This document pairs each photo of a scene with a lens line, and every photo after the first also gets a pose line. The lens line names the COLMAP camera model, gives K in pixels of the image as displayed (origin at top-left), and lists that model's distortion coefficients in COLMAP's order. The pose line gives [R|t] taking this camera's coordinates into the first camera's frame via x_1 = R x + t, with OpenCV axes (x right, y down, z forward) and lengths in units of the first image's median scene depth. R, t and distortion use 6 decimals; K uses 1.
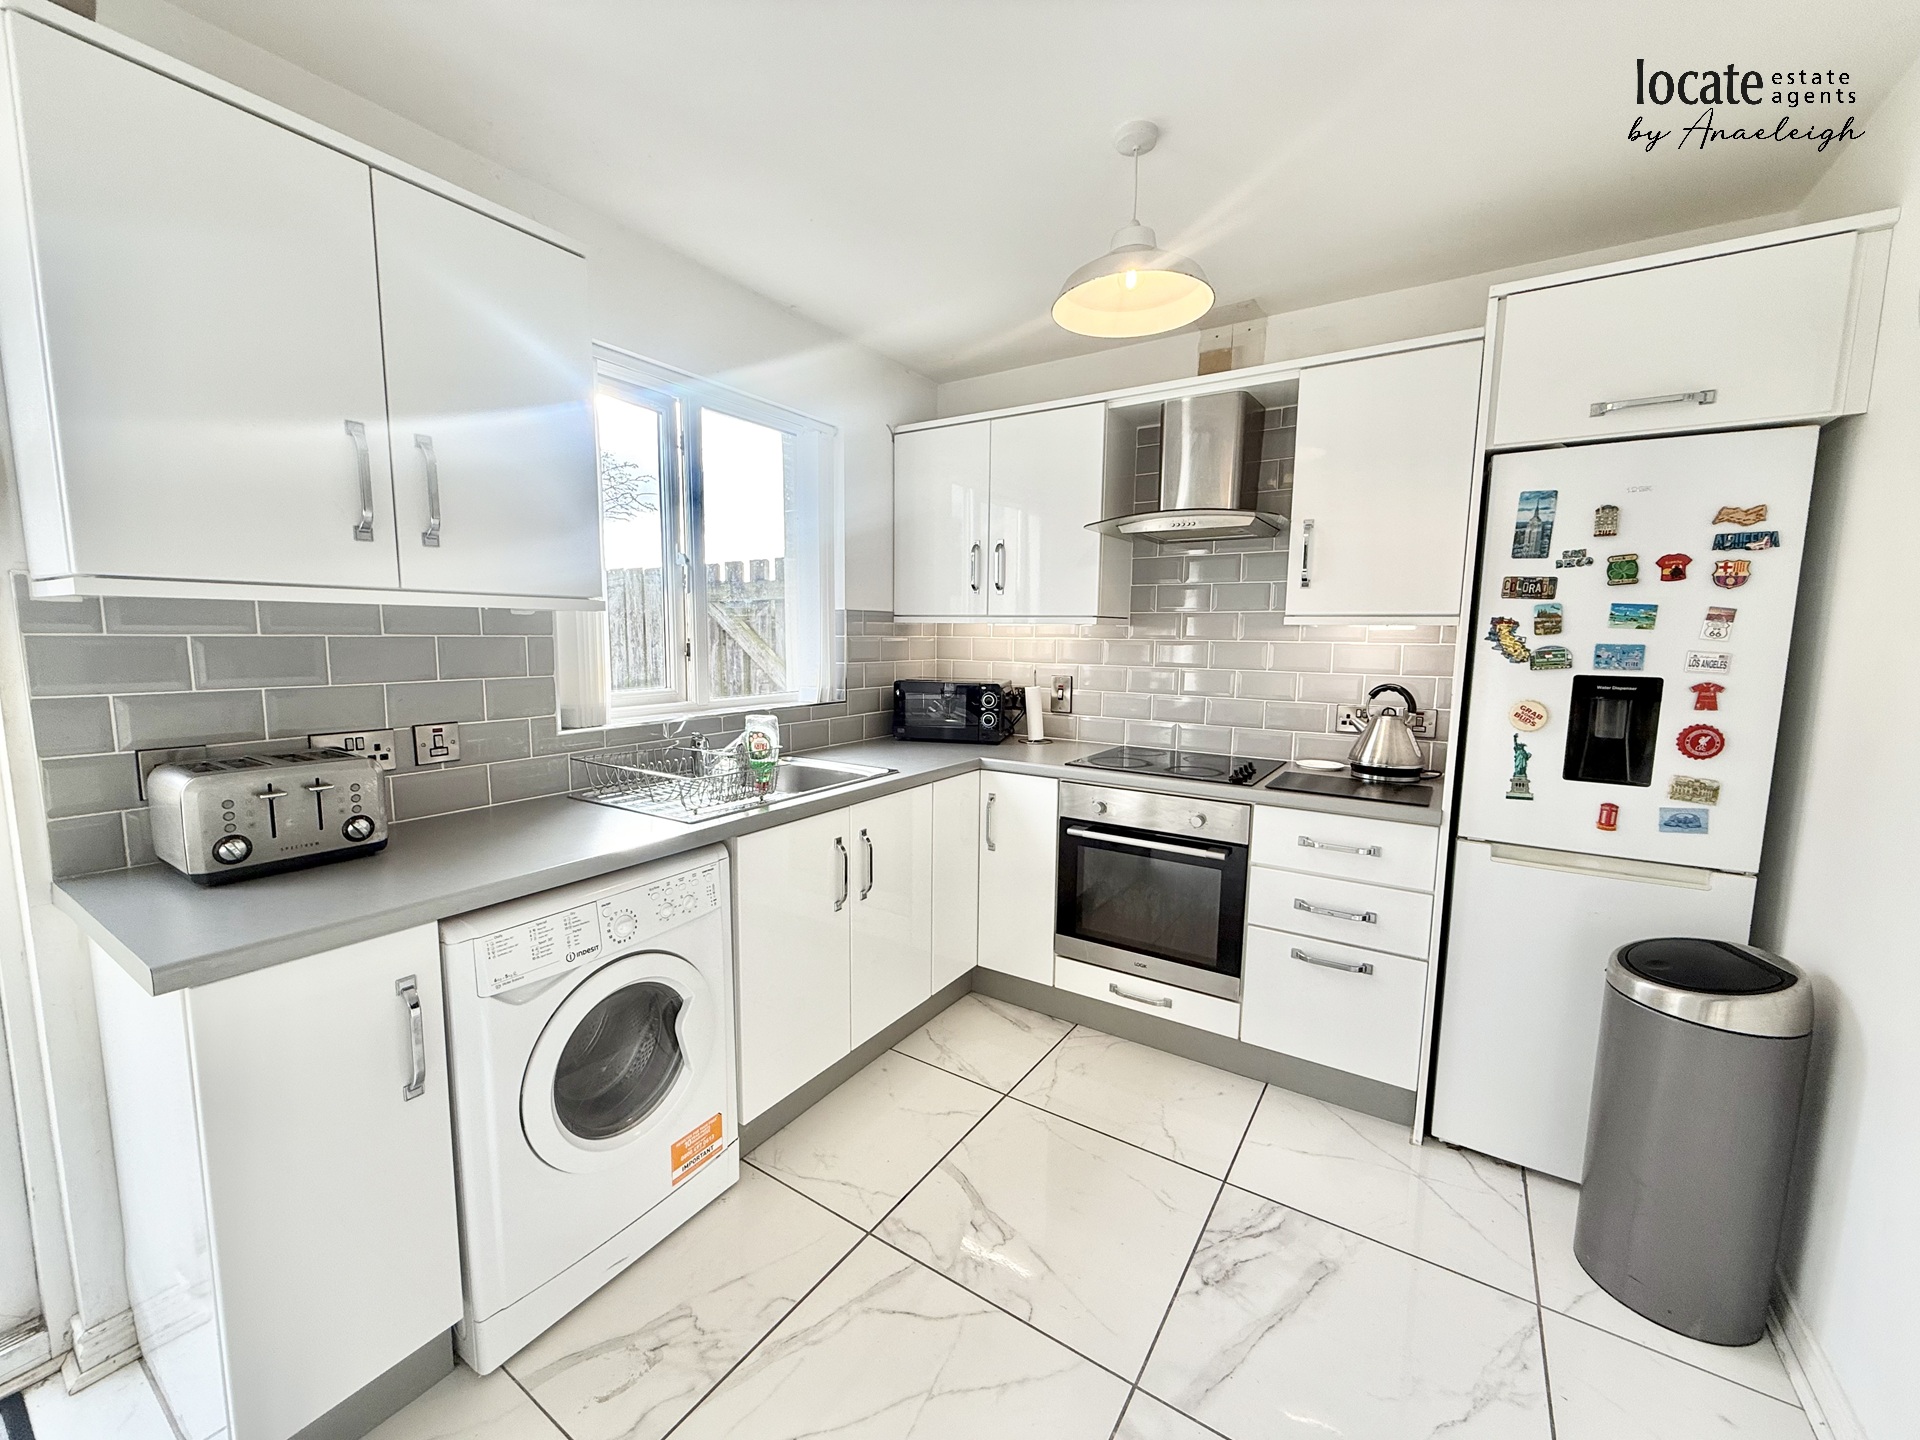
lens RADIAL K [[762.1, 0, 948.2], [0, 762.1, 722.8], [0, 0, 1]] dist [0.003641, -0.000242]
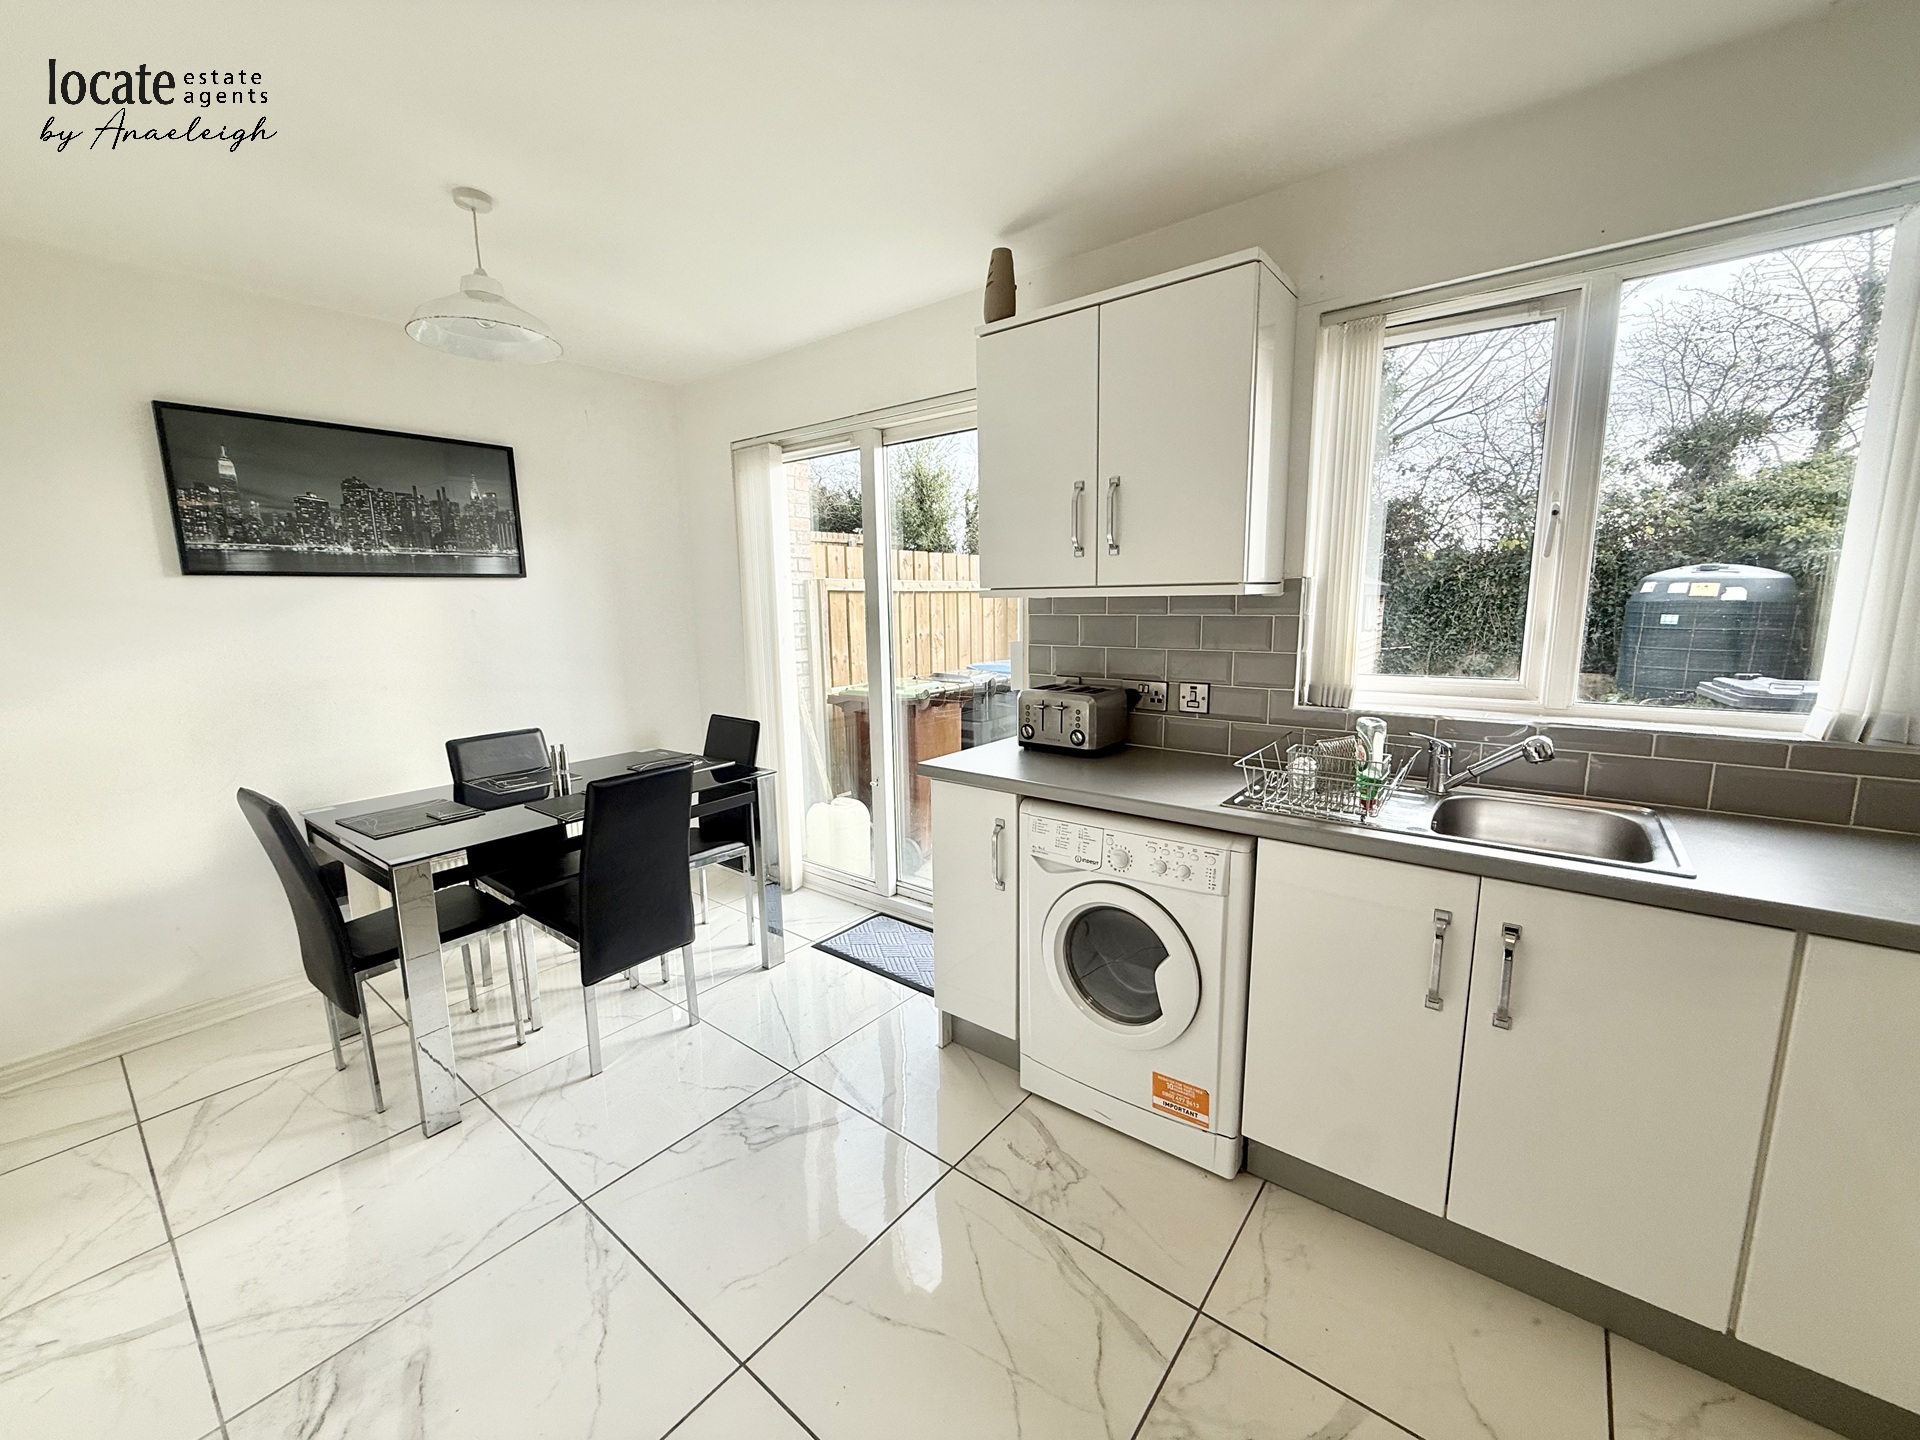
lens RADIAL K [[762.1, 0, 955.4], [0, 762.1, 721.0], [0, 0, 1]] dist [0.003641, -0.000242]
pose [[-0.085287, 0.153322, -0.984489, 0.594453], [-0.100789, 0.981693, 0.161618, -0.093788], [0.991246, 0.113009, -0.068273, 0.620587]]
